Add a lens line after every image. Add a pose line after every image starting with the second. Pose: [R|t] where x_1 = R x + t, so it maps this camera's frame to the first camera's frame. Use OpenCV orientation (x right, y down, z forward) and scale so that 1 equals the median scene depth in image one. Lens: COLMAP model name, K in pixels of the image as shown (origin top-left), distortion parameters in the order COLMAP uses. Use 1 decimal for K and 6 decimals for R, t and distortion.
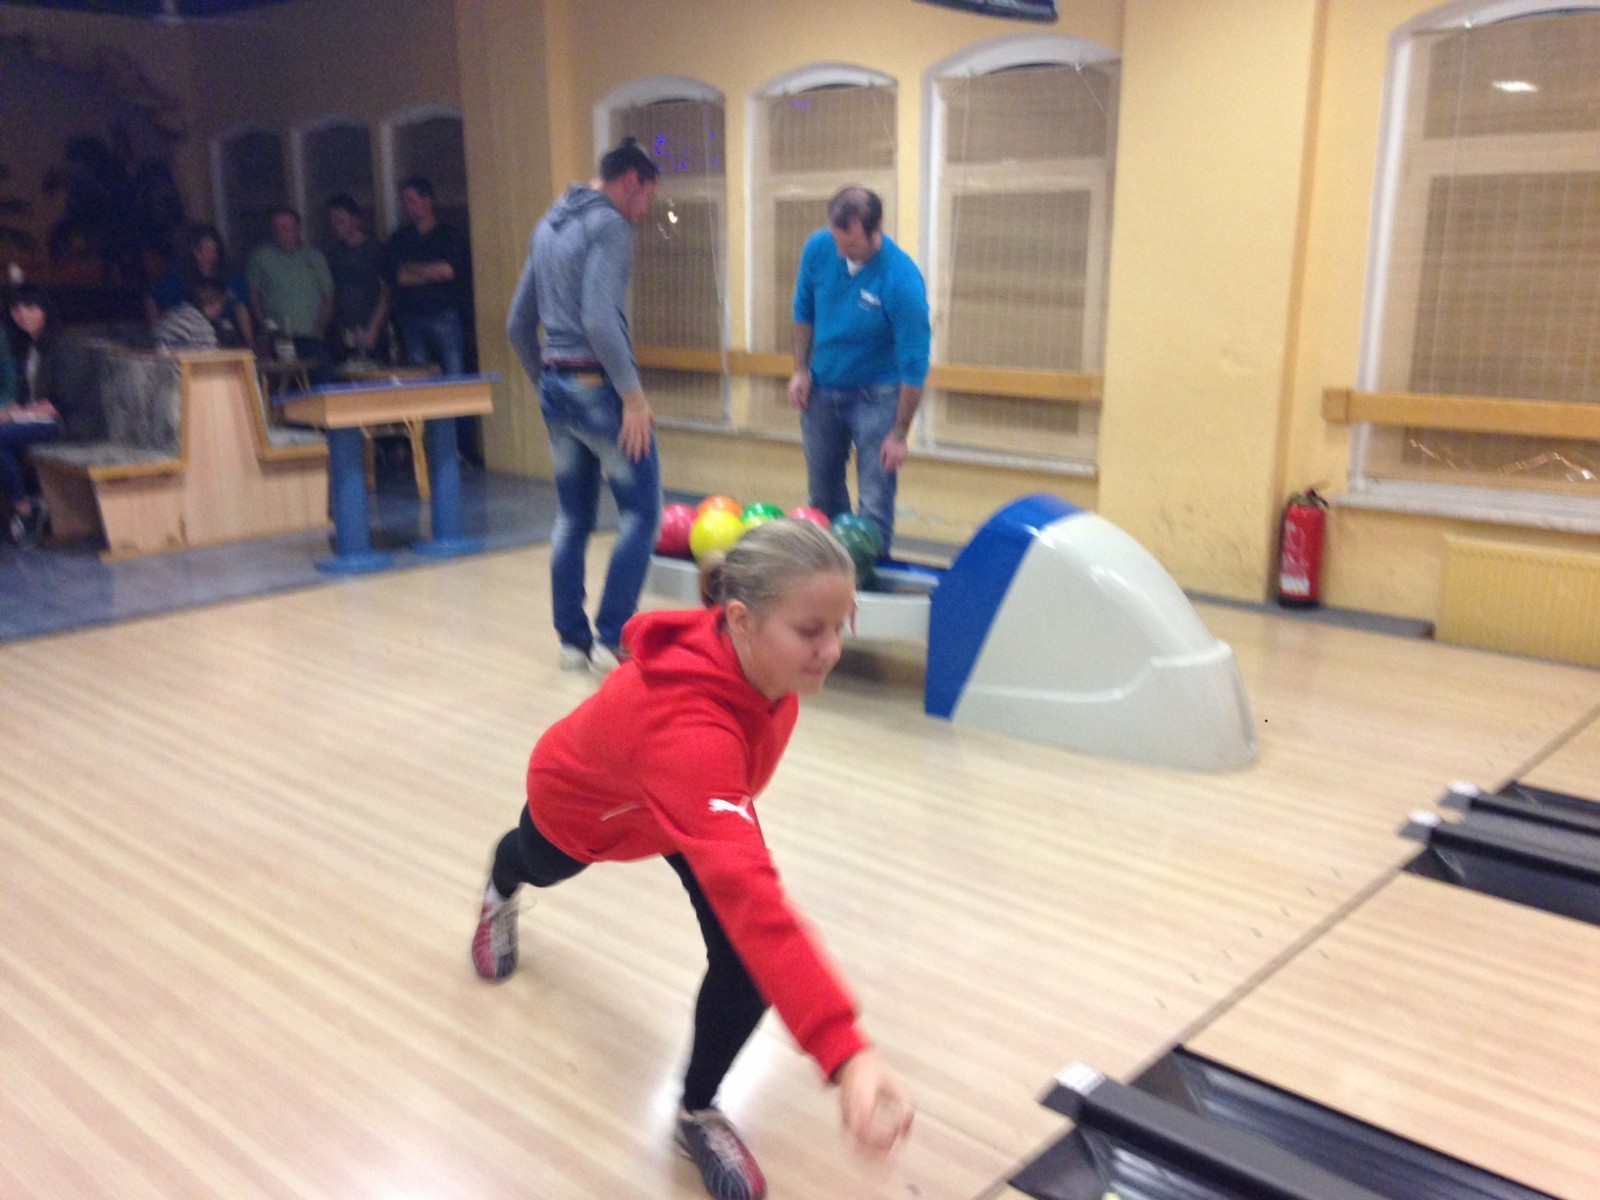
lens RADIAL K [[1448.0, 0, 801.4], [0, 1448.0, 588.3], [0, 0, 1]] dist [0.178182, -0.252845]
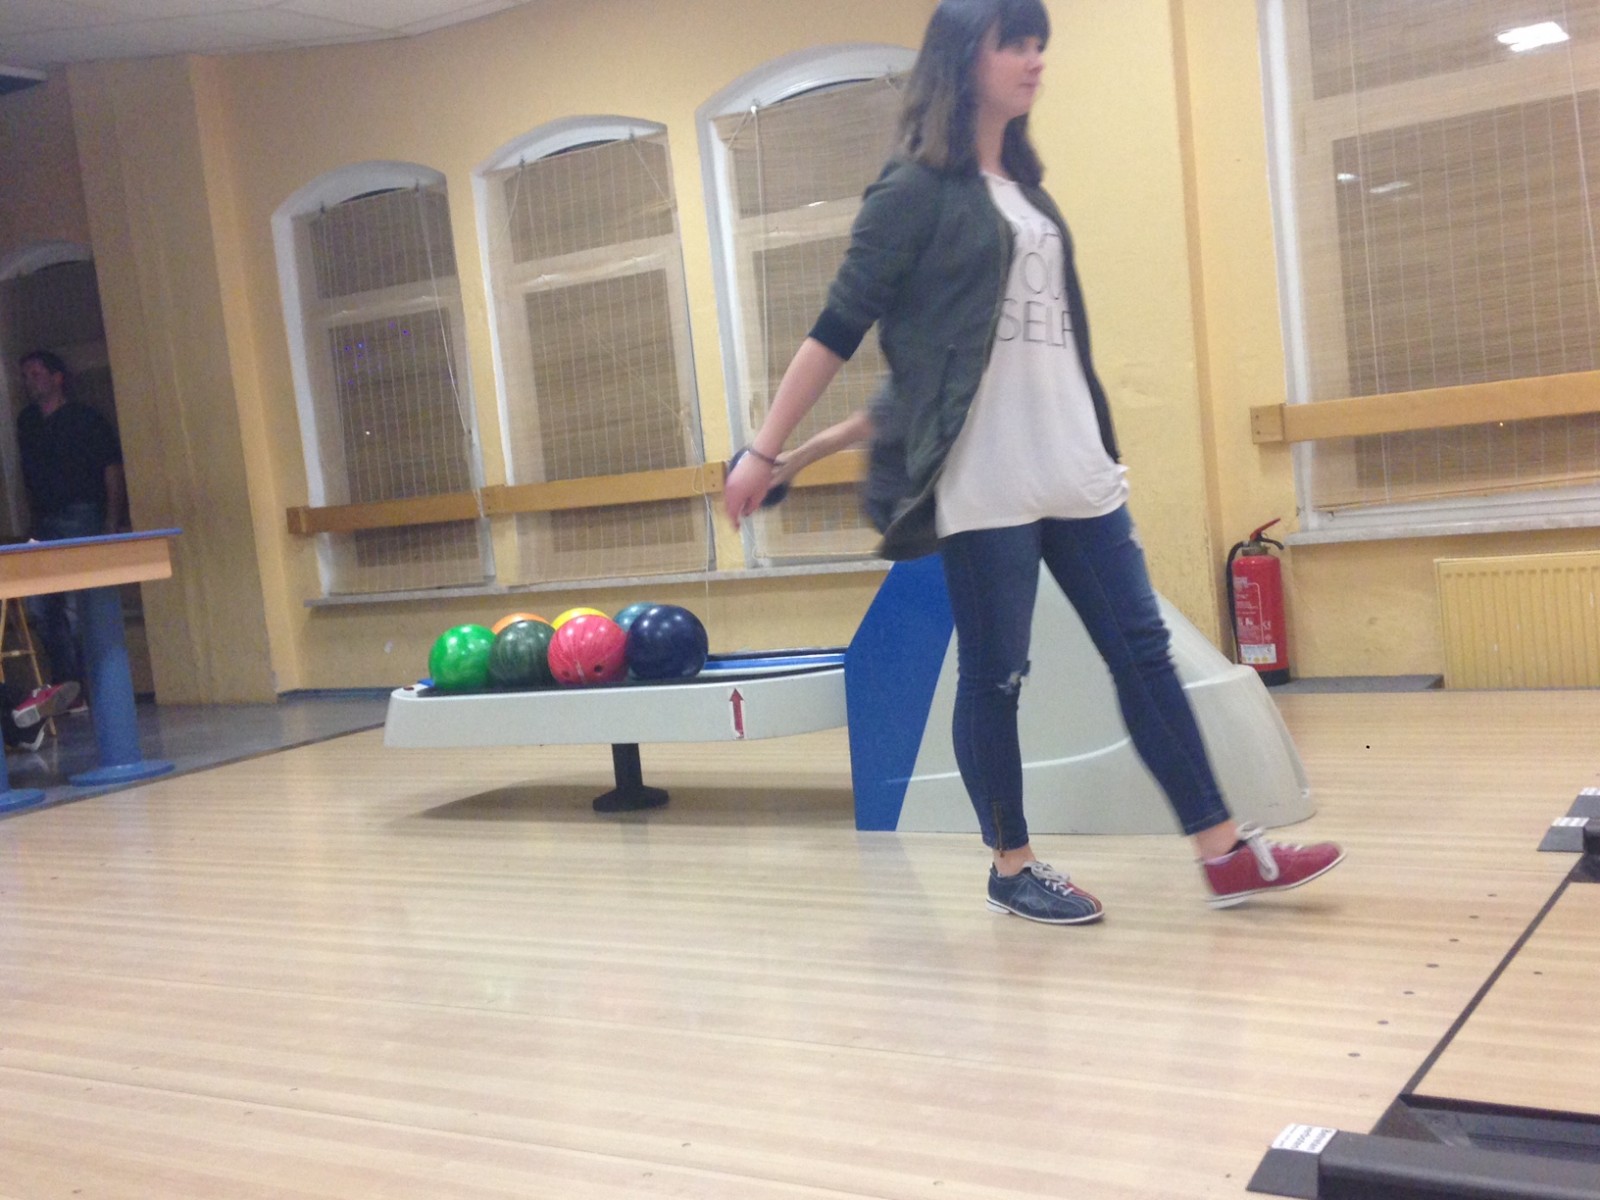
lens RADIAL K [[1754.7, 0, 804.3], [0, 1754.7, 594.8], [0, 0, 1]] dist [0.190433, -0.301081]
pose [[0.980470, -0.113168, 0.160848, -0.049486], [0.139179, 0.977105, -0.160922, 0.079125], [-0.138954, 0.180166, 0.973772, 0.092911]]
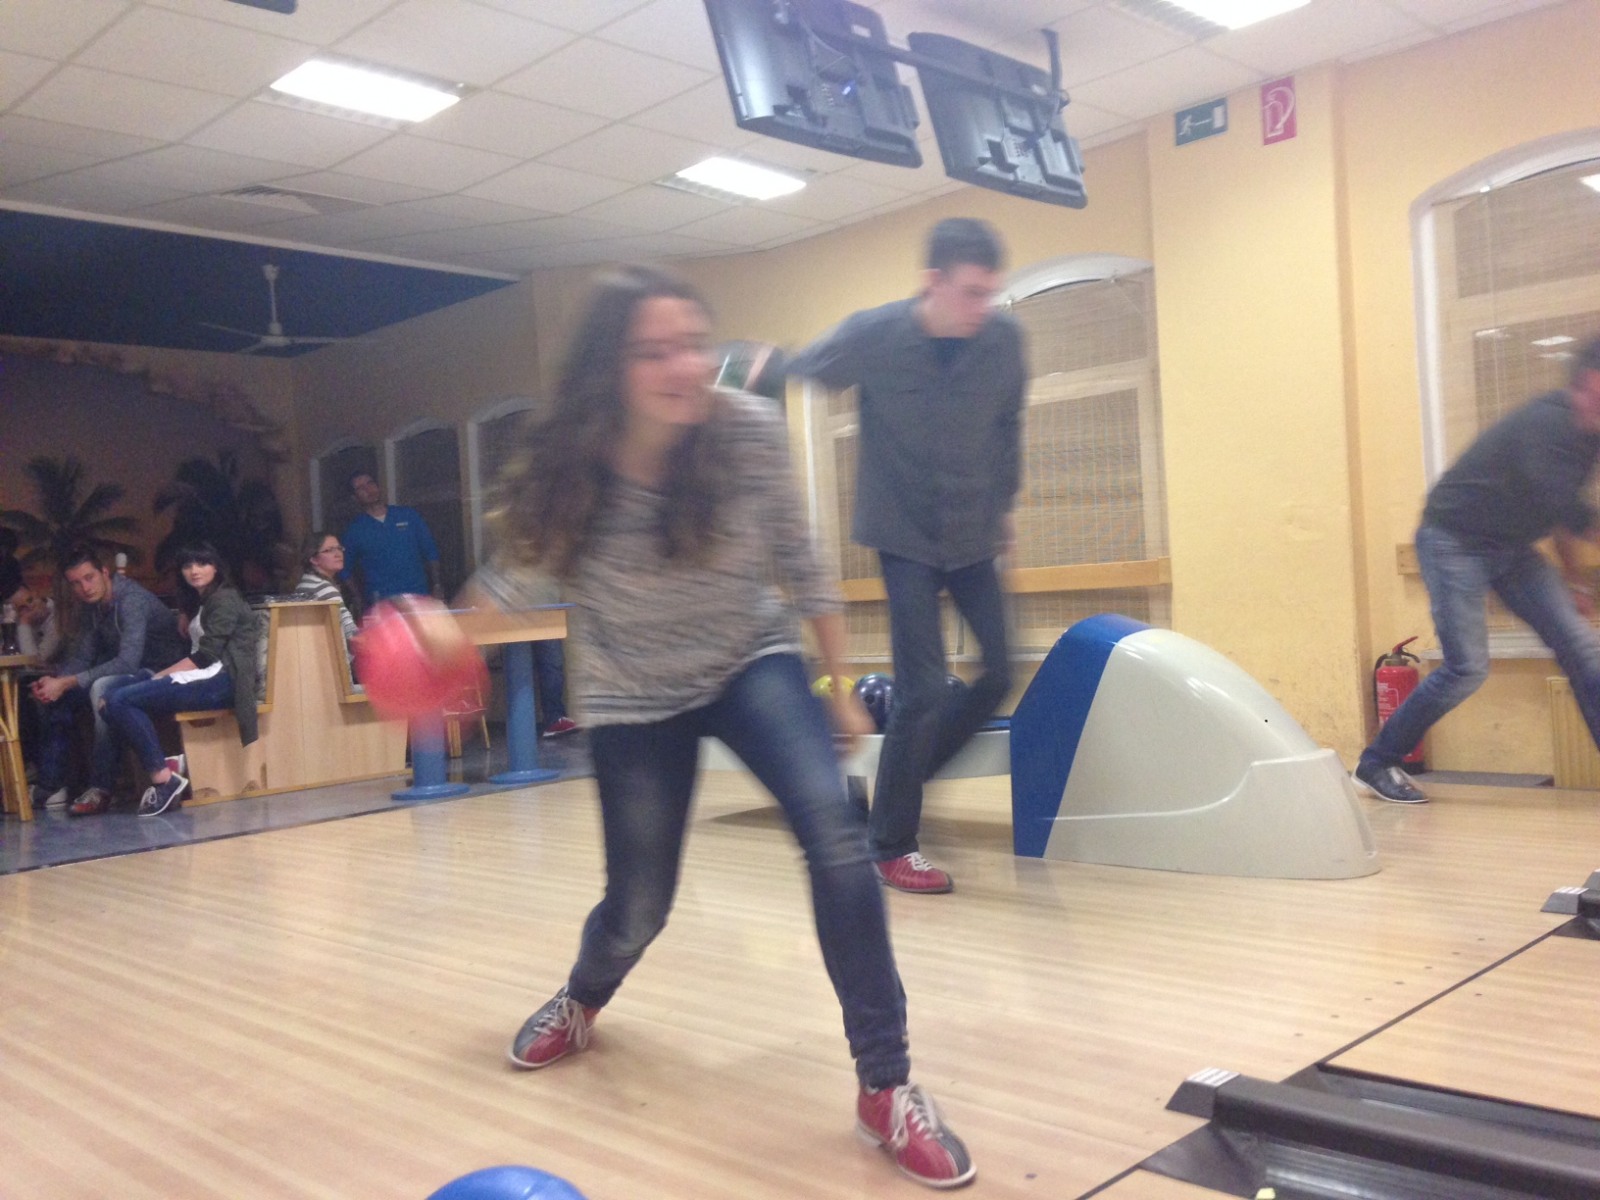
lens RADIAL K [[1439.9, 0, 803.6], [0, 1439.9, 595.7], [0, 0, 1]] dist [0.174529, -0.252683]
pose [[0.997278, -0.058311, -0.045132, 0.000644], [0.046132, 0.970893, -0.235029, 0.100029], [0.057523, 0.232307, 0.970940, 0.026261]]
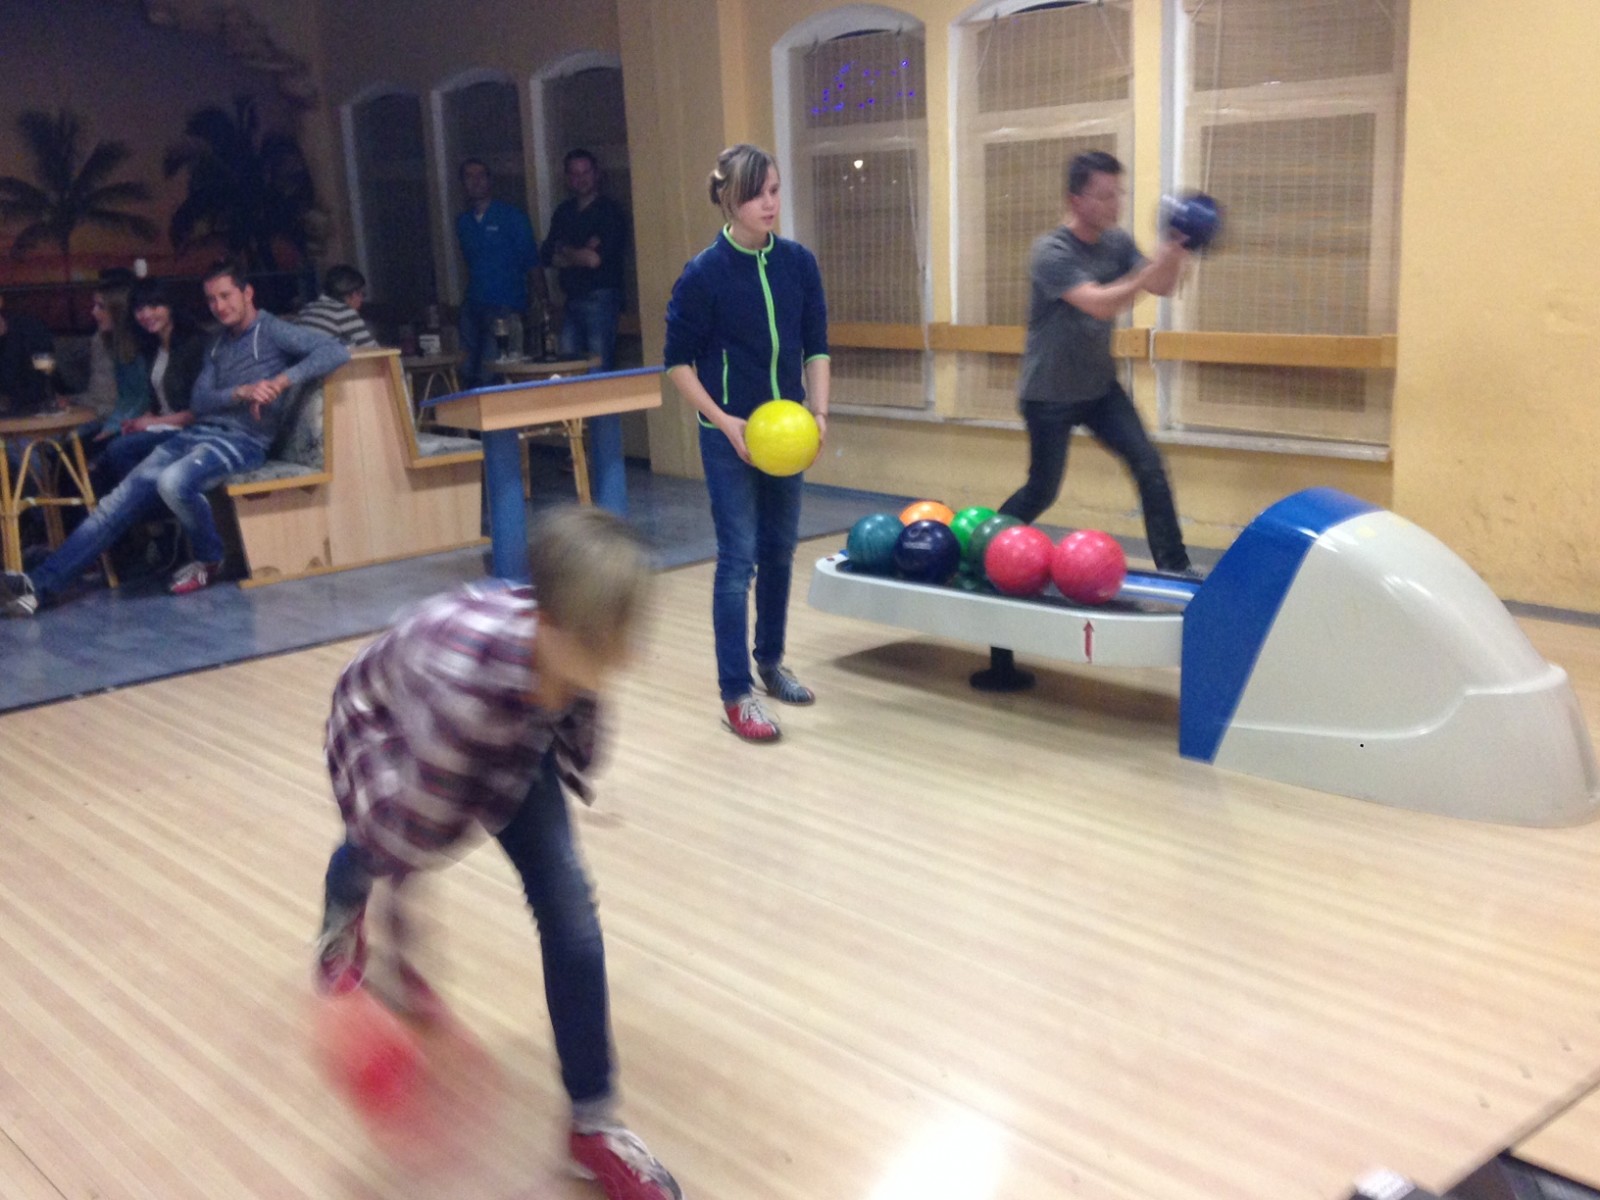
lens RADIAL K [[1740.8, 0, 805.8], [0, 1740.8, 593.7], [0, 0, 1]] dist [0.181510, -0.283716]
pose [[0.992764, -0.017687, -0.118775, -0.005339], [0.017234, 0.999840, -0.004839, -0.003764], [0.118842, 0.002757, 0.992909, -0.022158]]
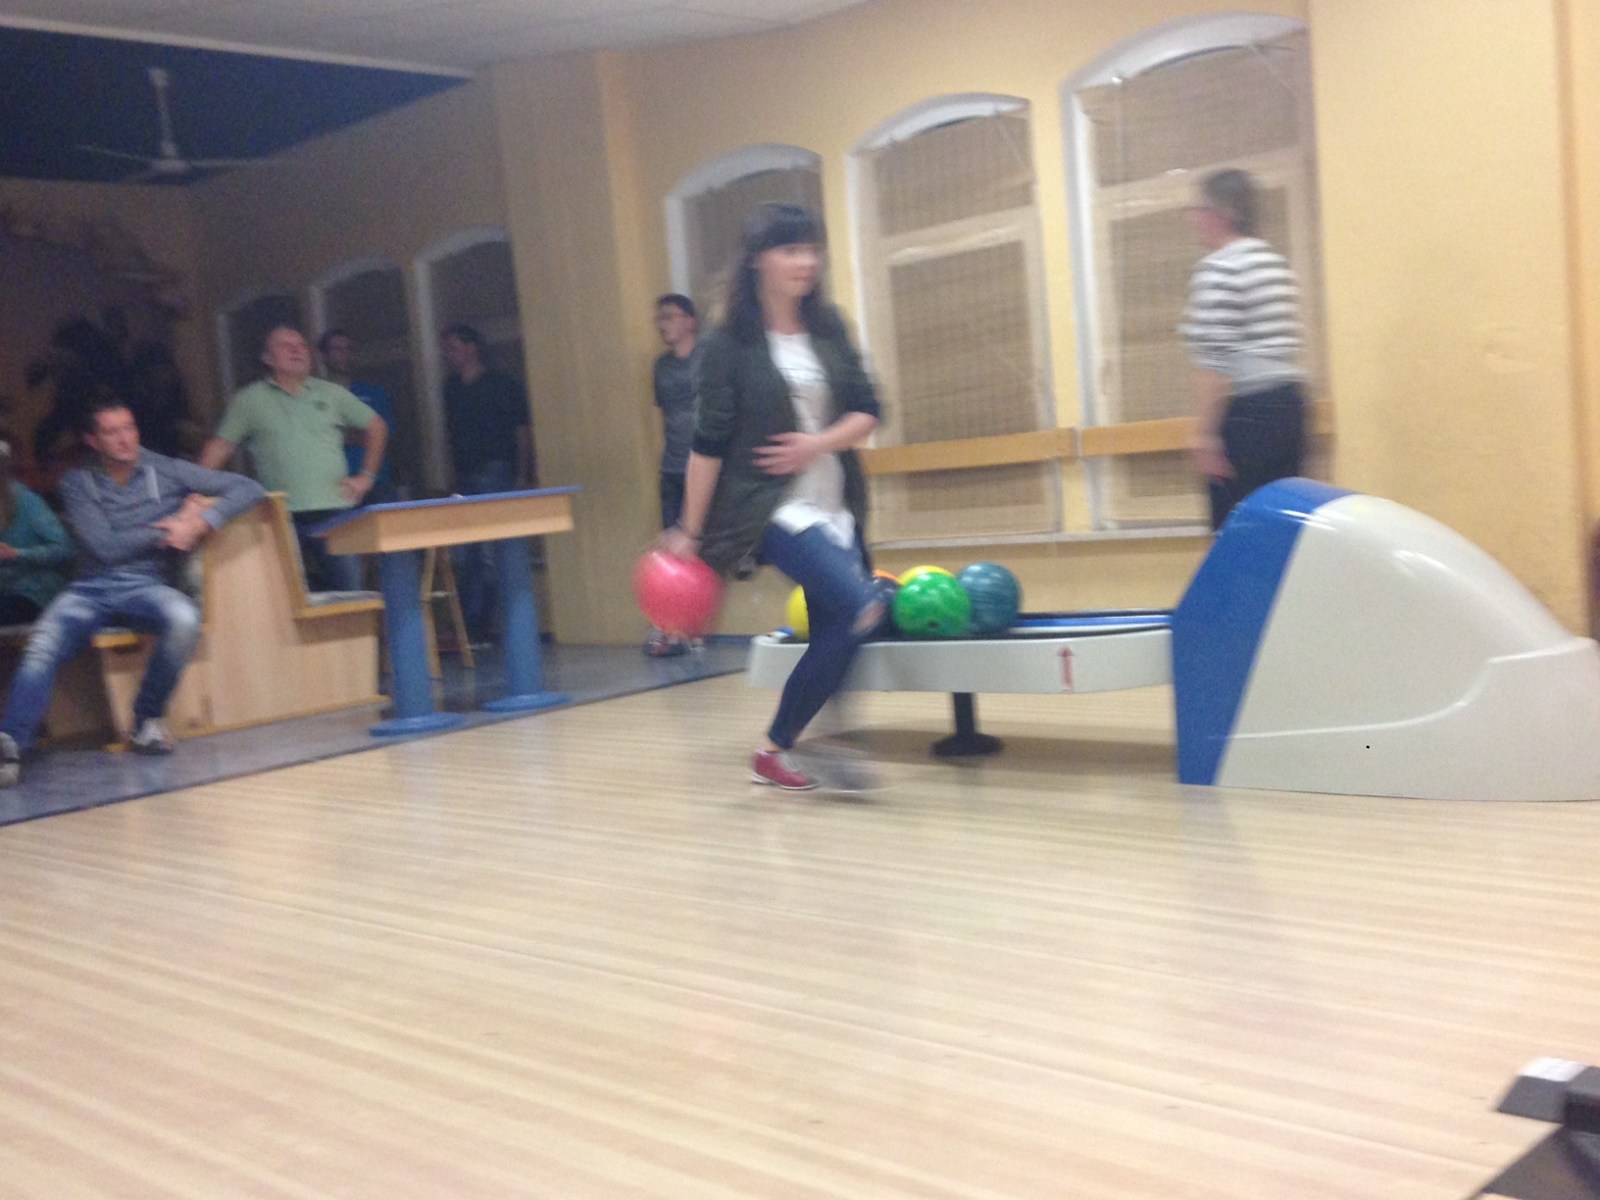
lens RADIAL K [[1754.7, 0, 804.3], [0, 1754.7, 594.8], [0, 0, 1]] dist [0.190433, -0.301081]
pose [[0.994798, -0.089961, -0.047788, -0.040783], [0.081164, 0.983479, -0.161807, 0.089100], [0.061555, 0.157087, 0.985665, 0.044922]]
